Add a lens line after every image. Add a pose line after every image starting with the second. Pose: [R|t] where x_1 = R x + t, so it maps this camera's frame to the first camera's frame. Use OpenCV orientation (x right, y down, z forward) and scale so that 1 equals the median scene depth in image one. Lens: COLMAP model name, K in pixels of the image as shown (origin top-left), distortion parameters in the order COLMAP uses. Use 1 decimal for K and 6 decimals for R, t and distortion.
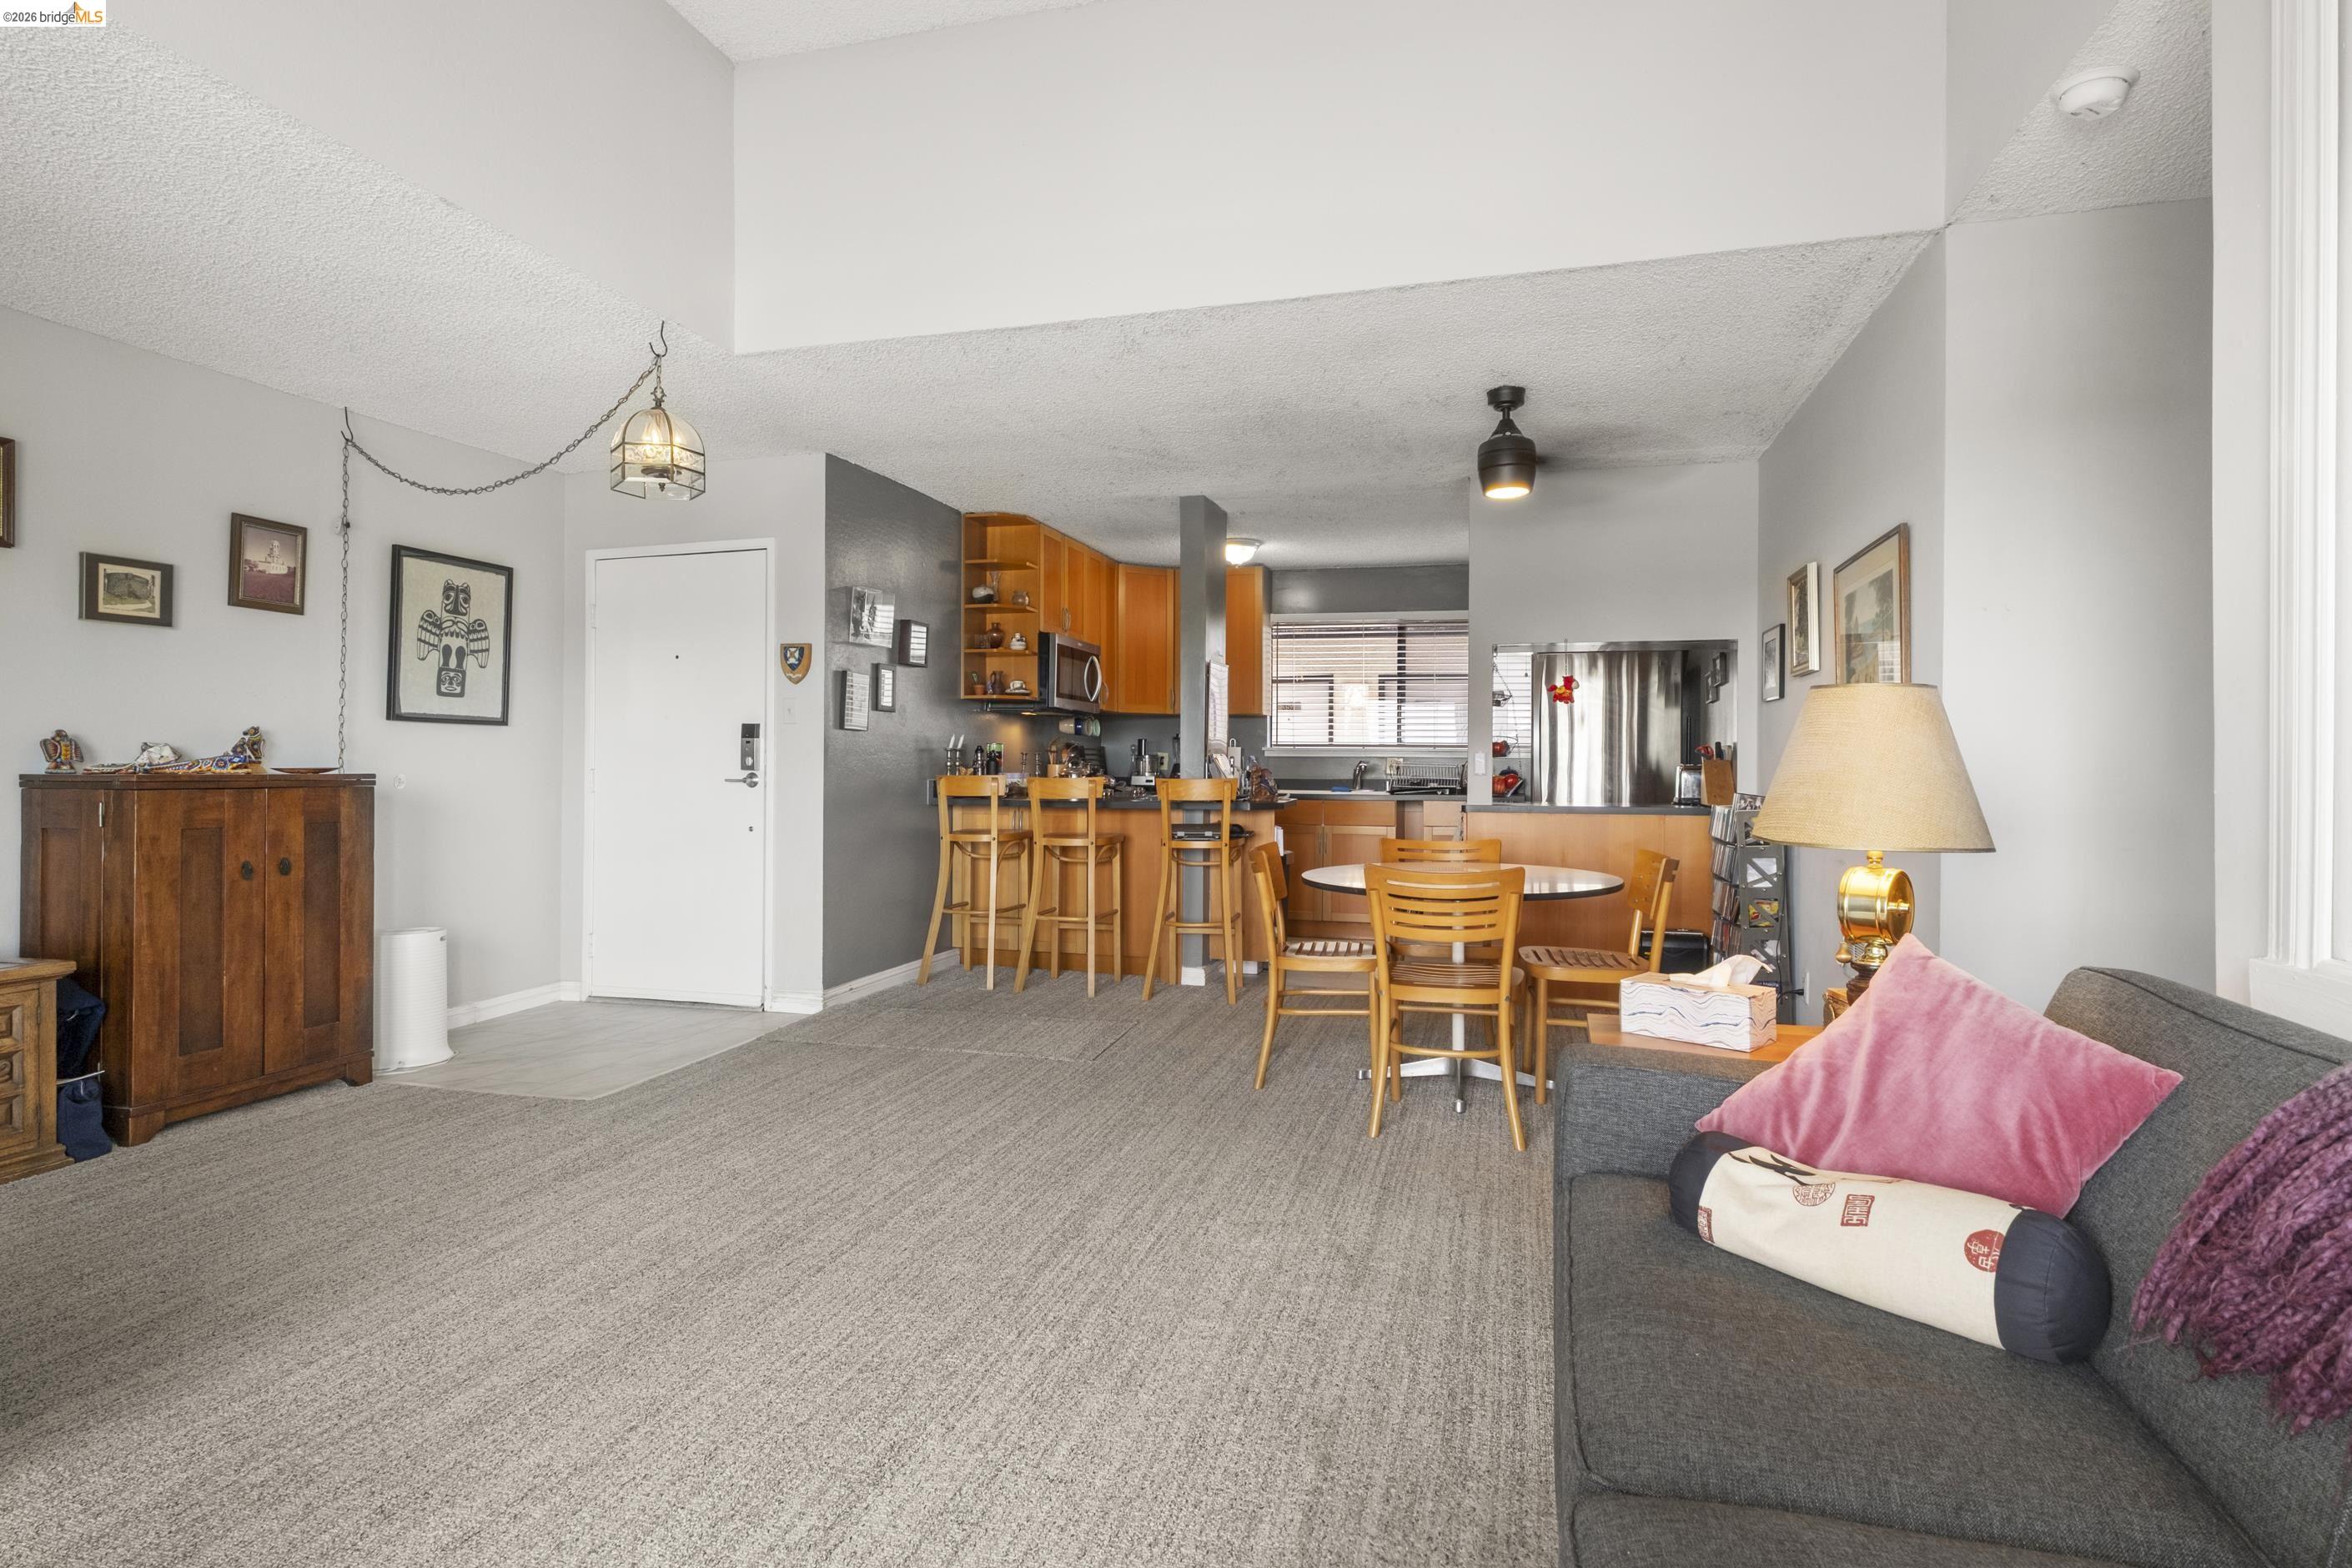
lens RADIAL K [[1217.3, 0, 1171.0], [0, 1217.3, 768.8], [0, 0, 1]] dist [-0.000230, -0.000913]
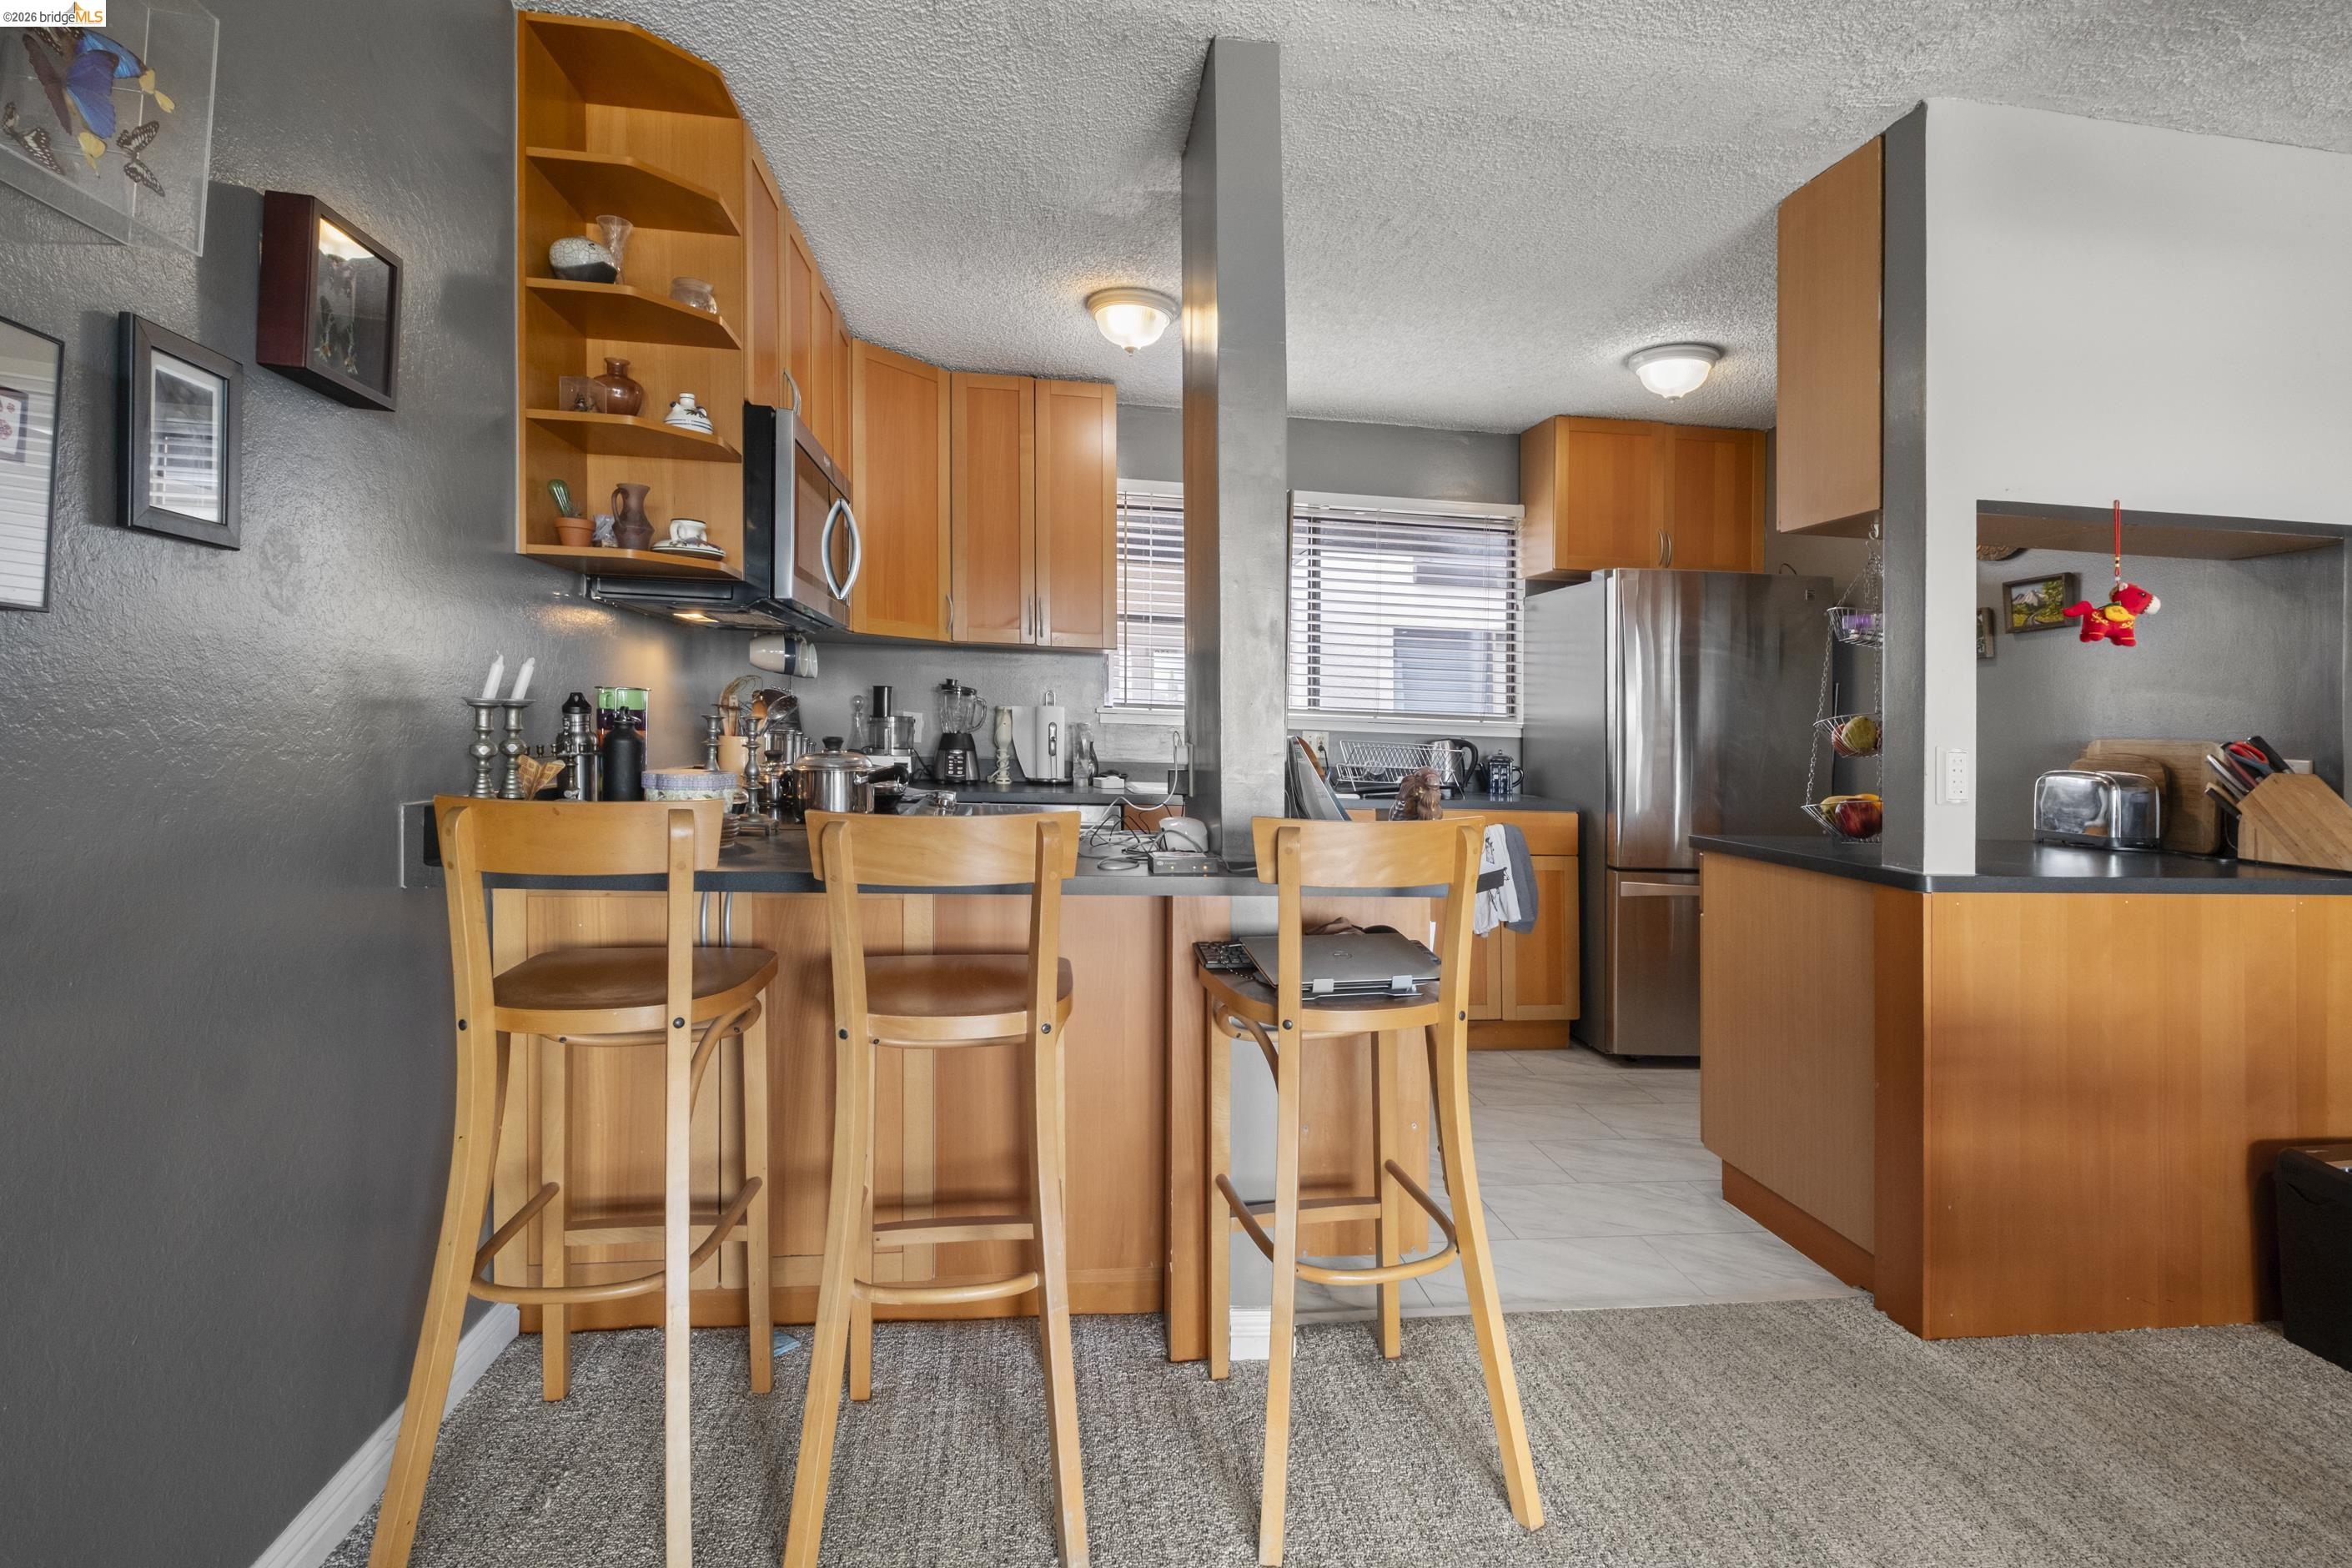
lens RADIAL K [[1081.4, 0, 1176.0], [0, 1081.4, 784.0], [0, 0, 1]] dist [-0.001149, 0.000045]
pose [[0.912998, 0.000020, 0.407965, -0.123871], [-0.025623, 0.998029, 0.057292, -0.014484], [-0.407160, -0.062761, 0.911198, 0.628642]]
